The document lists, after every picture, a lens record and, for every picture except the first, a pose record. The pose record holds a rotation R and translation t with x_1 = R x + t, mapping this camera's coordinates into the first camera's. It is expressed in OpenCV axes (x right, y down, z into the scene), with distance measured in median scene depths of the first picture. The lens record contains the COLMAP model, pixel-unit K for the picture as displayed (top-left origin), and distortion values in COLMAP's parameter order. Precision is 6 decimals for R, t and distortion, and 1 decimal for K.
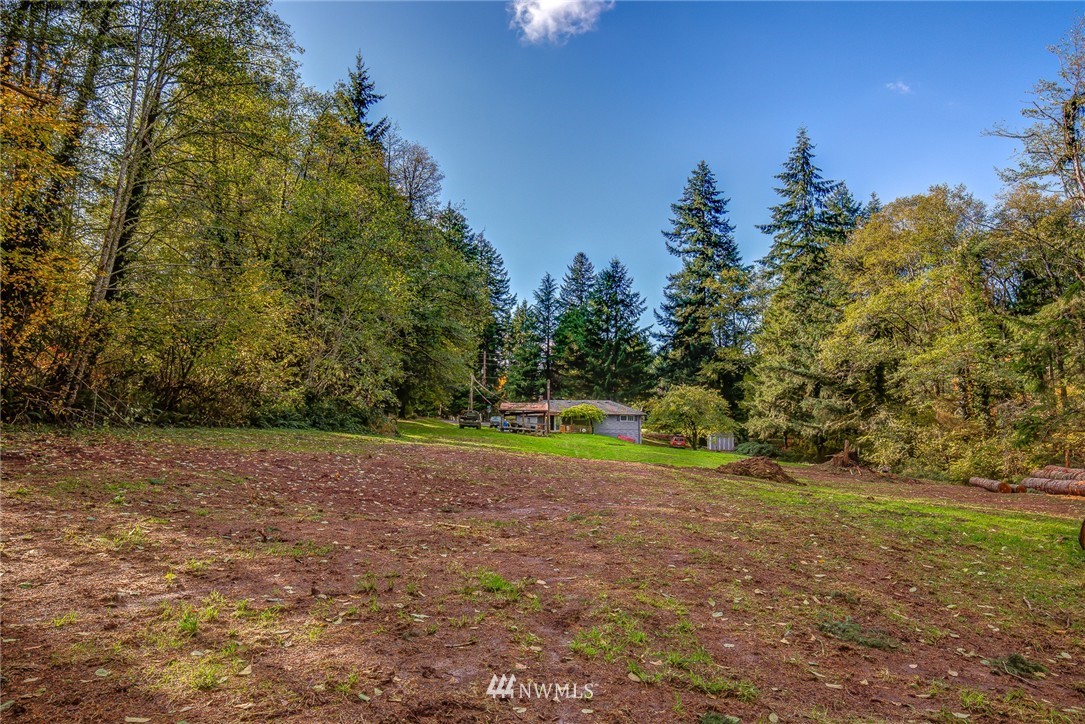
lens RADIAL K [[782.4, 0, 542.3], [0, 782.4, 362.9], [0, 0, 1]] dist [0.001261, -0.000662]
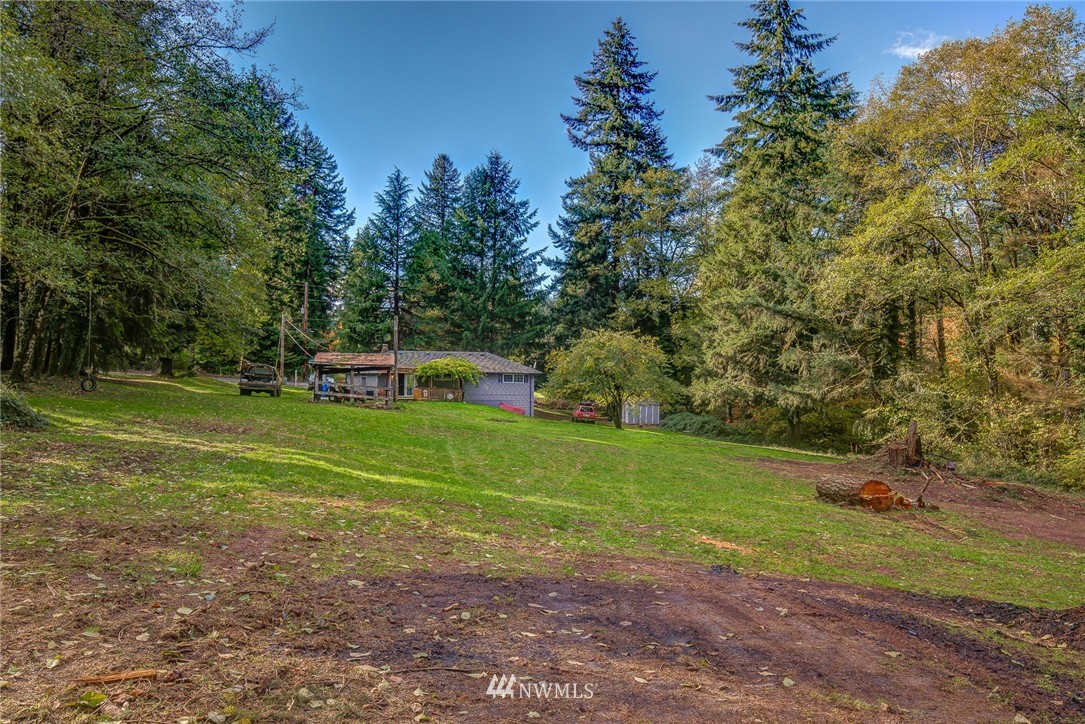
lens RADIAL K [[873.0, 0, 543.1], [0, 873.0, 361.9], [0, 0, 1]] dist [0.005174, -0.002618]
pose [[0.985040, 0.009346, 0.172074, 0.003079], [-0.018583, 0.998466, 0.052150, 0.015360], [-0.171323, -0.054567, 0.983703, 0.235395]]
